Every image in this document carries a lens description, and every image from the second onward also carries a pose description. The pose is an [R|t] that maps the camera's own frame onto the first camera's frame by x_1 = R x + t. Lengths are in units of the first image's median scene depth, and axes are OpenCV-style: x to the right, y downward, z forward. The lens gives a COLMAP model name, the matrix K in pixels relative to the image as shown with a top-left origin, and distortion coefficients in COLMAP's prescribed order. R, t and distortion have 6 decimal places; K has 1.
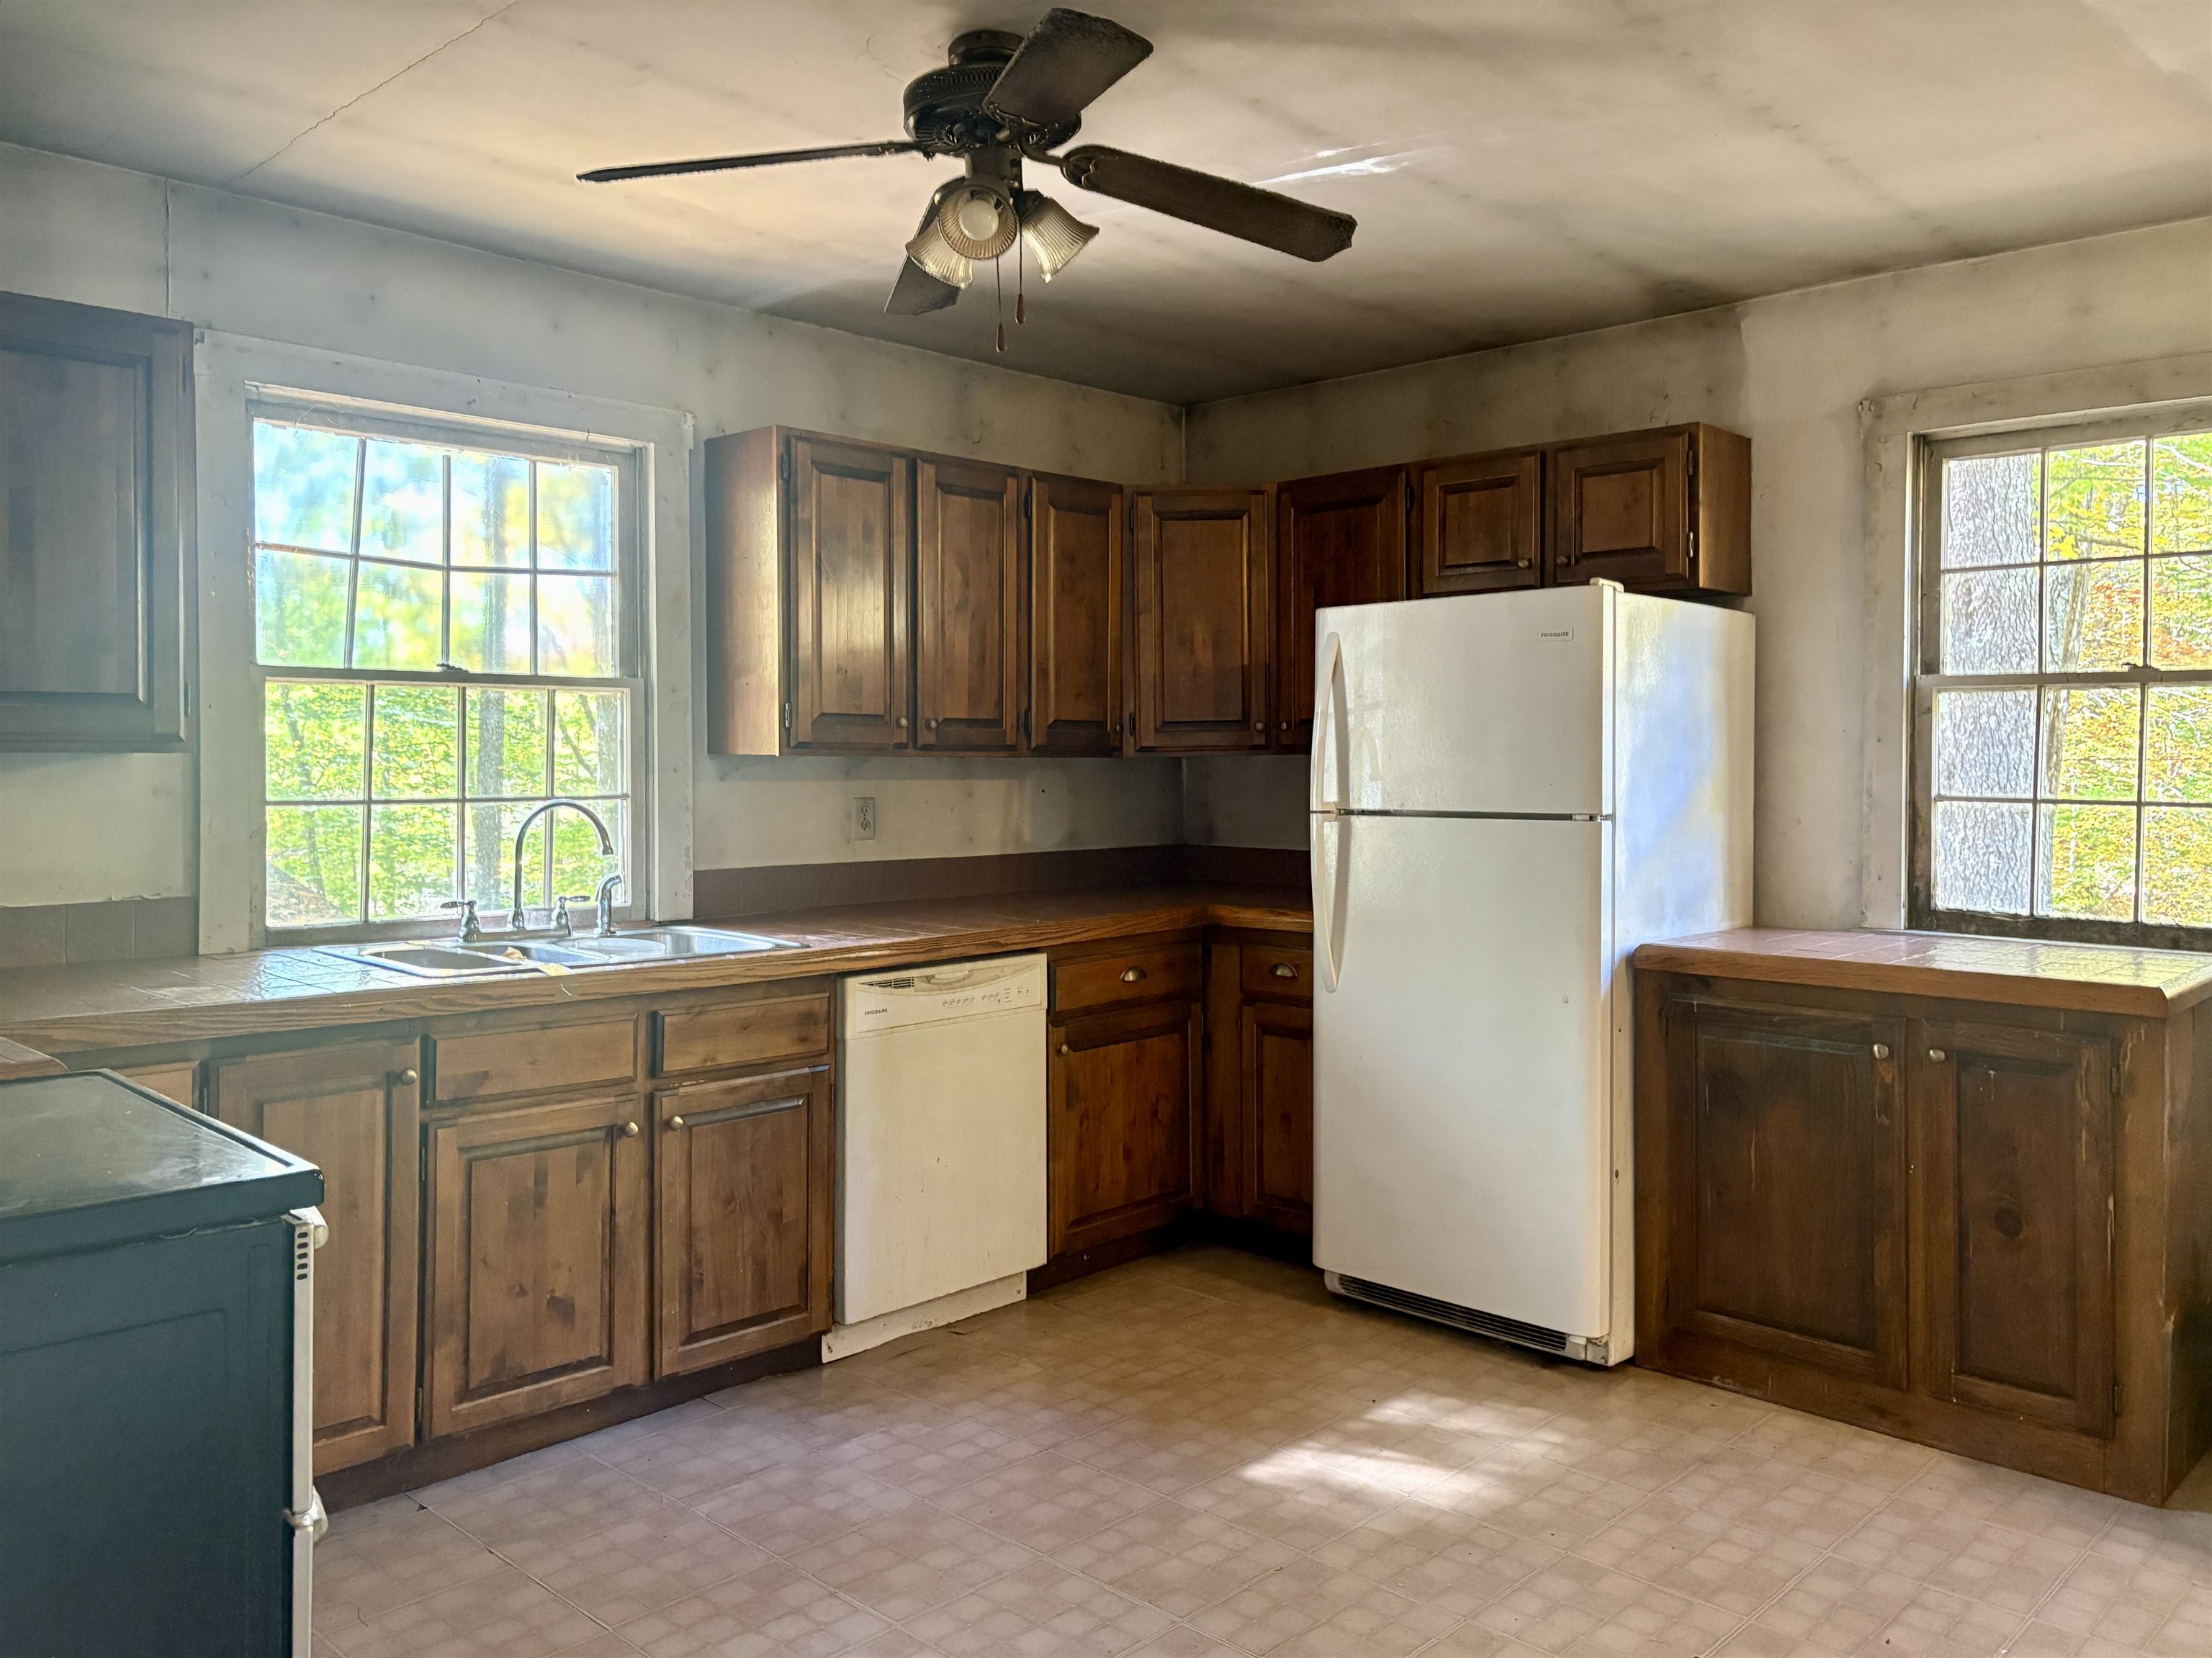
lens RADIAL K [[1658.4, 0, 1105.2], [0, 1658.4, 774.4], [0, 0, 1]] dist [0.054725, -0.043126]
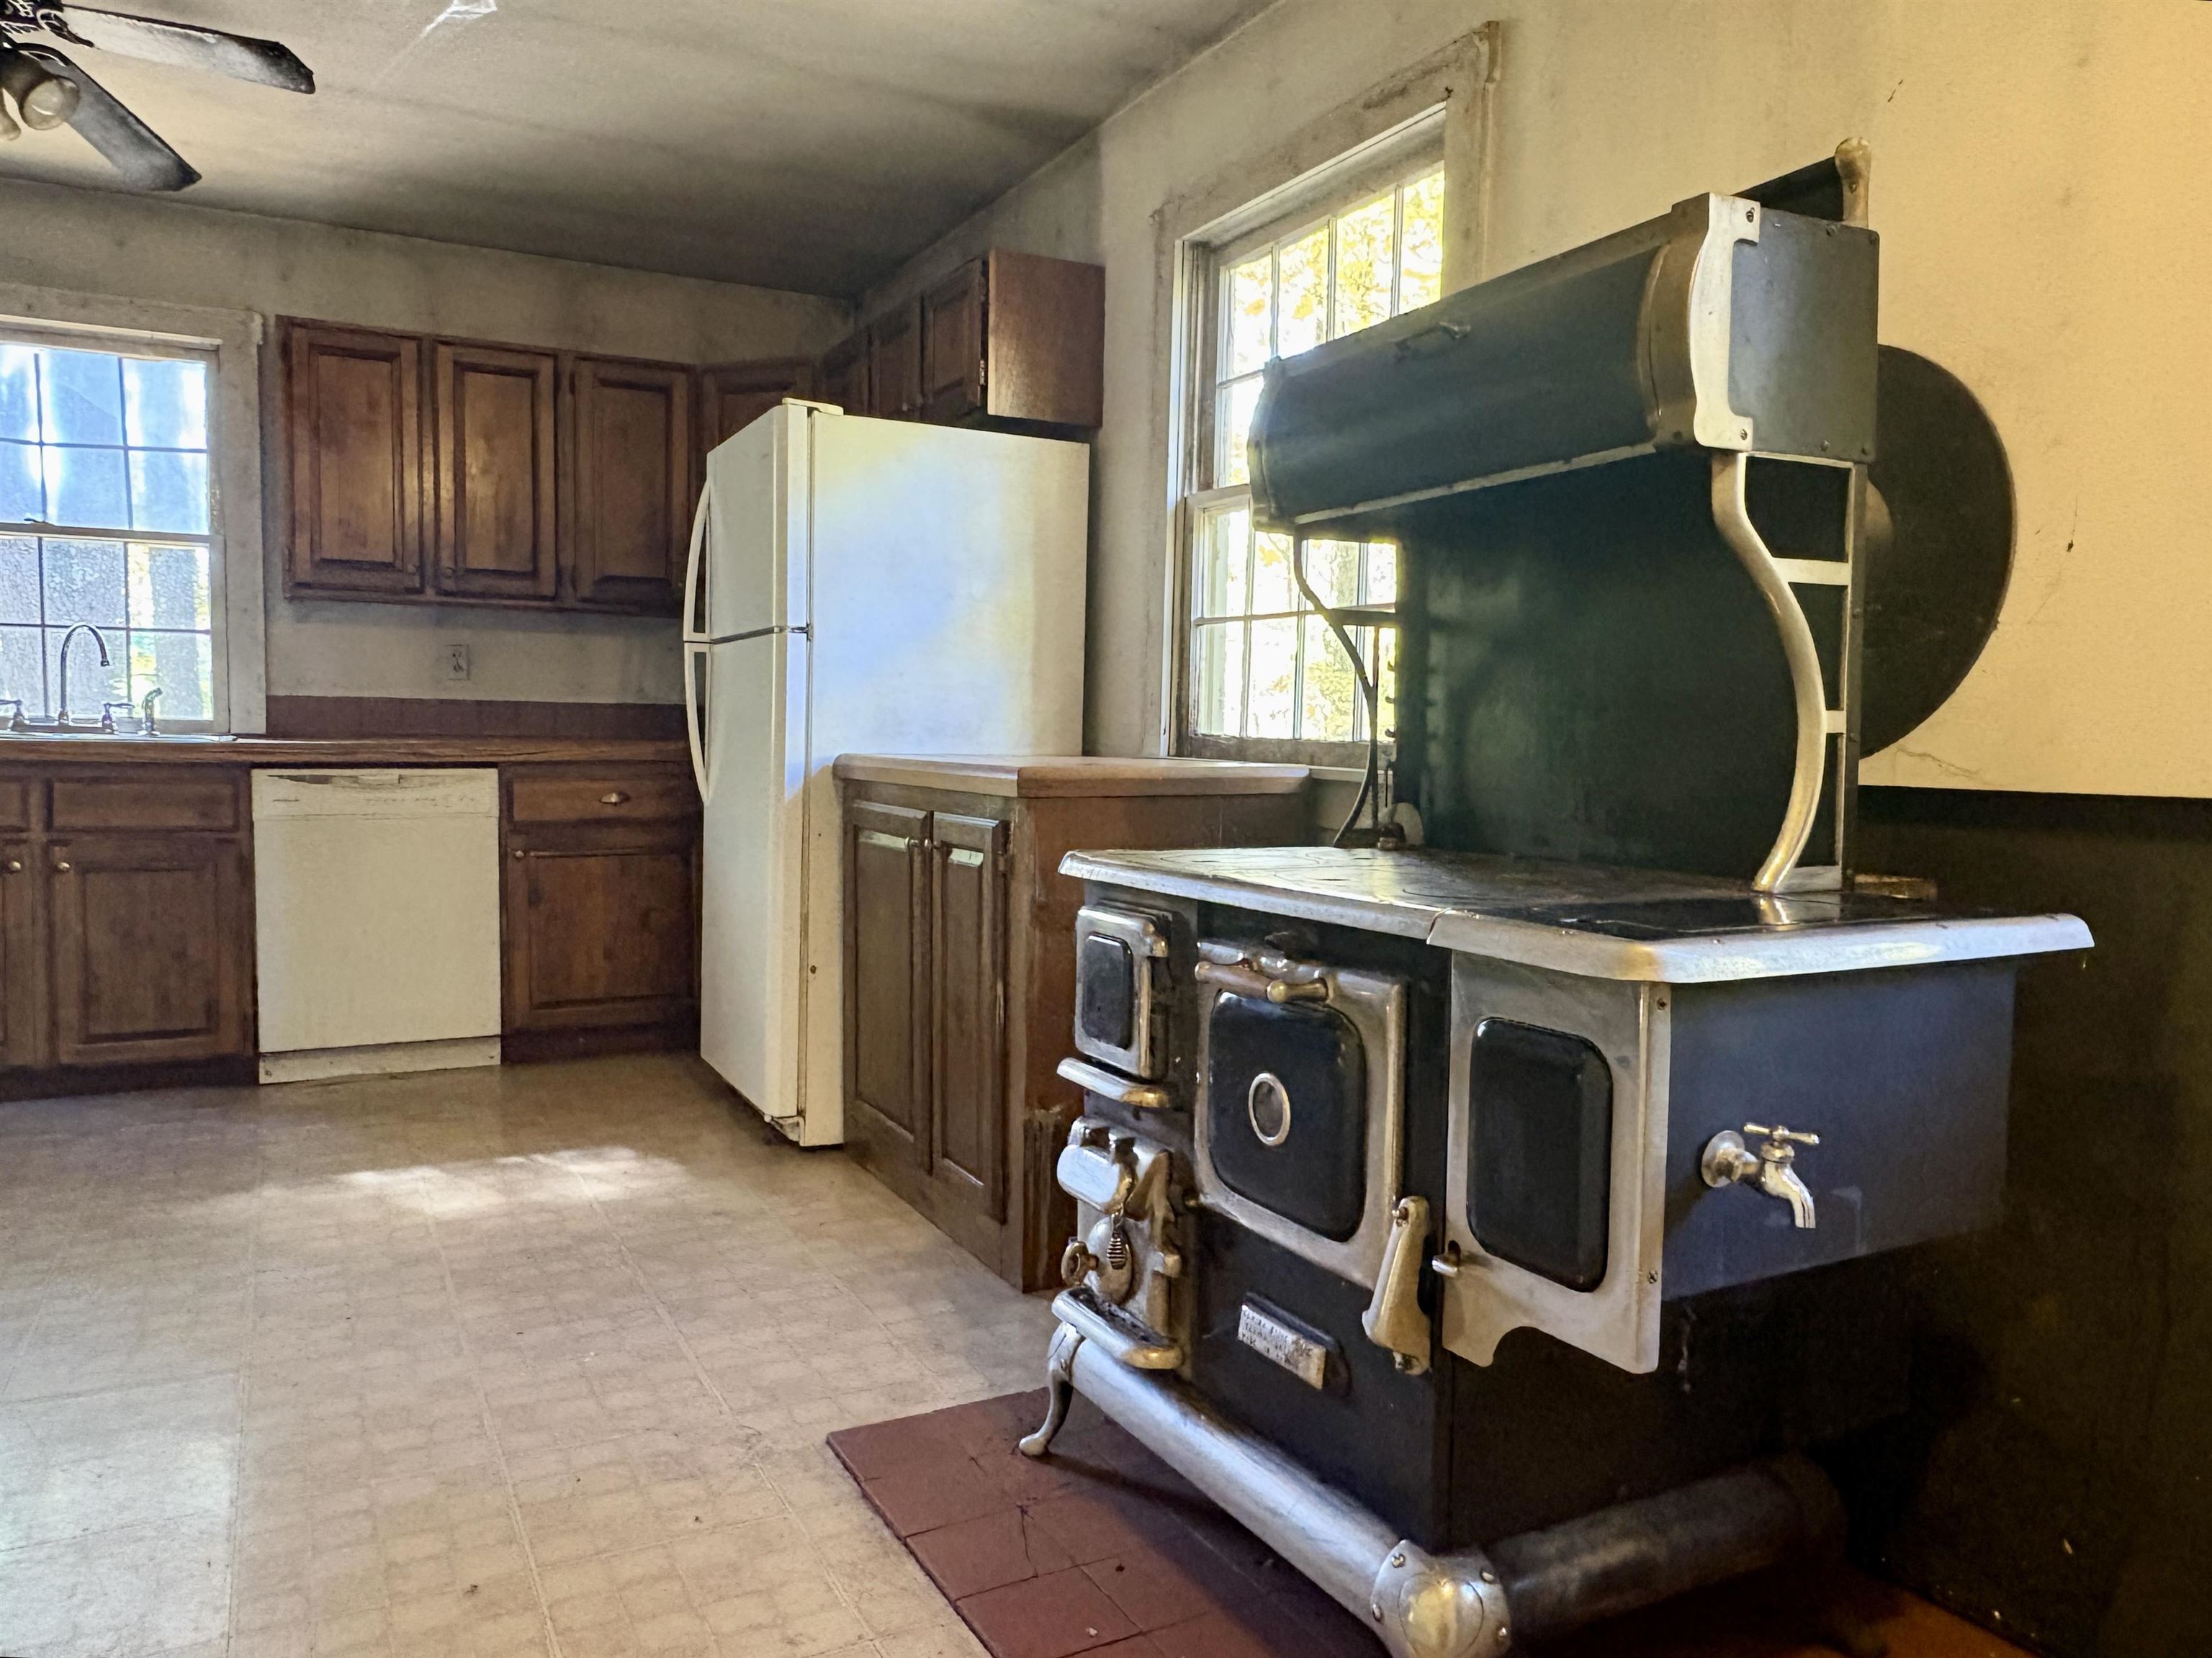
lens RADIAL K [[1505.9, 0, 1064.6], [0, 1505.9, 833.9], [0, 0, 1]] dist [0.000527, 0.001120]
pose [[0.949079, 0.038142, -0.312721, 0.745848], [-0.019208, 0.997803, 0.063404, 0.088765], [0.314453, -0.054168, 0.947726, 0.148688]]
